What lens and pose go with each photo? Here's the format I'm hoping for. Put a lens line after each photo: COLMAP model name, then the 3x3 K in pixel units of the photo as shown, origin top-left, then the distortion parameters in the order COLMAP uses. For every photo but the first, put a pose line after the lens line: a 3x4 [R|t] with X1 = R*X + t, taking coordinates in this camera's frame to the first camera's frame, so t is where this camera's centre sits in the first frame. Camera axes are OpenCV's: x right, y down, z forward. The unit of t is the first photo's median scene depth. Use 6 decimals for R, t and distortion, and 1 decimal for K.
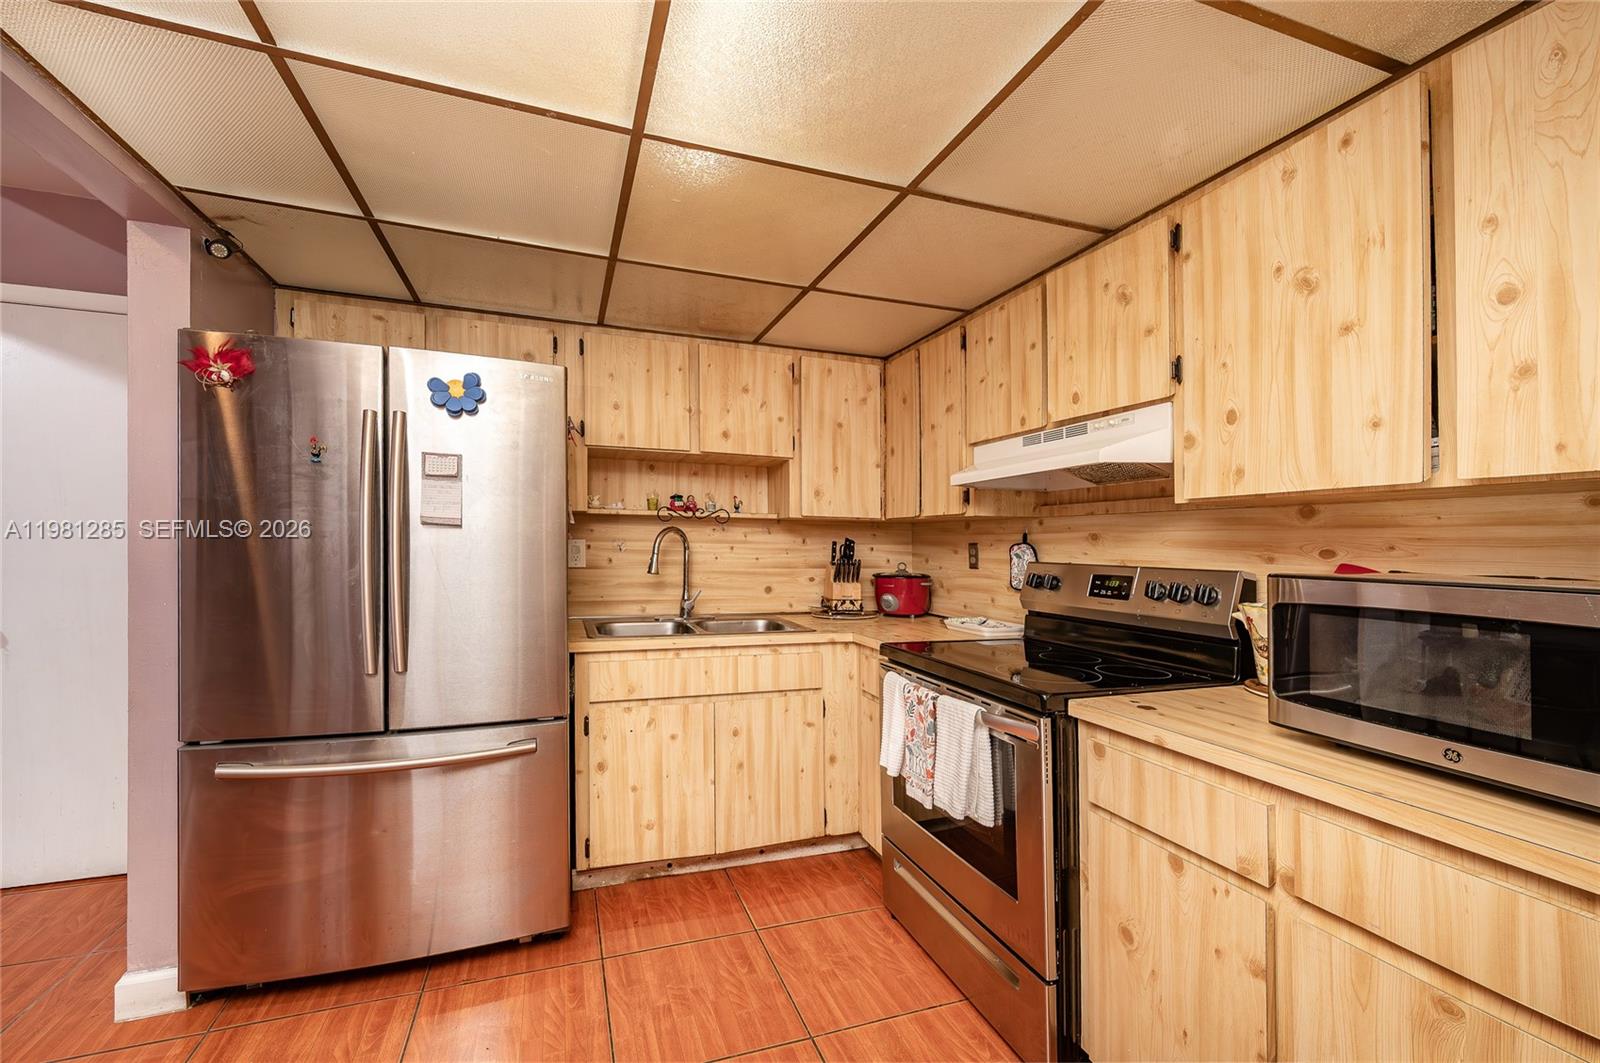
lens RADIAL K [[652.4, 0, 794.6], [0, 652.4, 549.5], [0, 0, 1]] dist [0.001912, 0.000226]
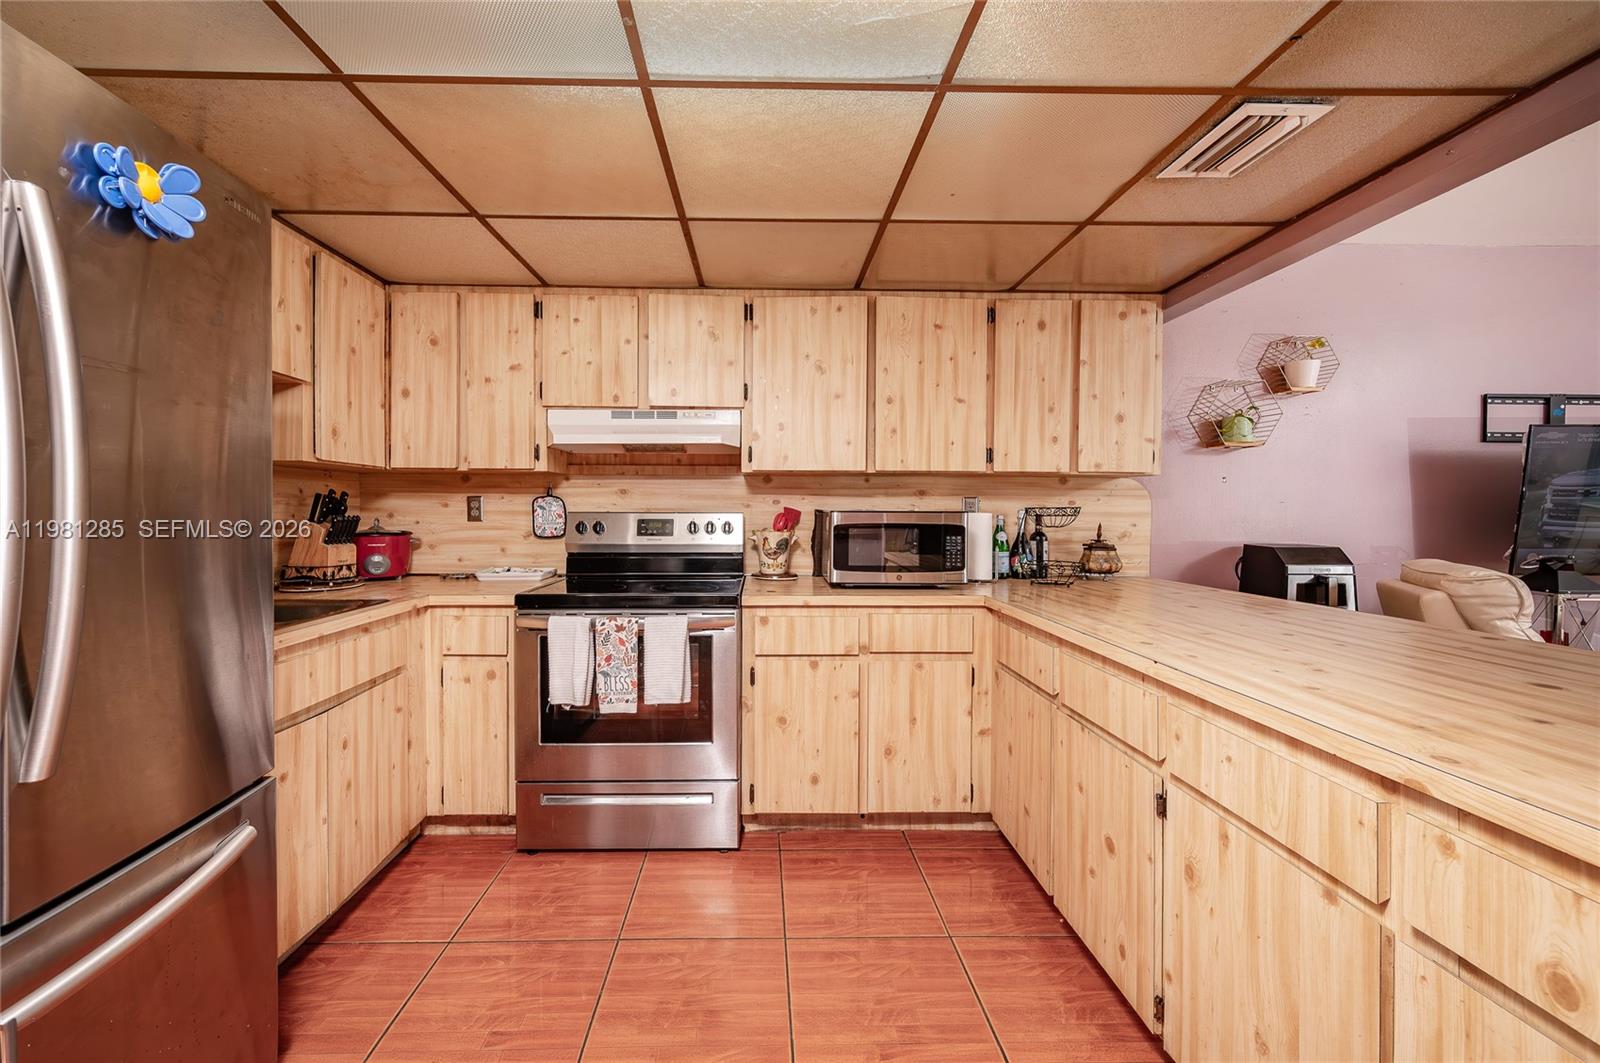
lens RADIAL K [[632.1, 0, 795.5], [0, 632.1, 524.0], [0, 0, 1]] dist [-0.001032, -0.000114]
pose [[0.280278, -0.037004, 0.959205, -0.744629], [0.009448, 0.999315, 0.035791, 0.004019], [-0.959872, -0.000969, 0.280436, 0.340193]]
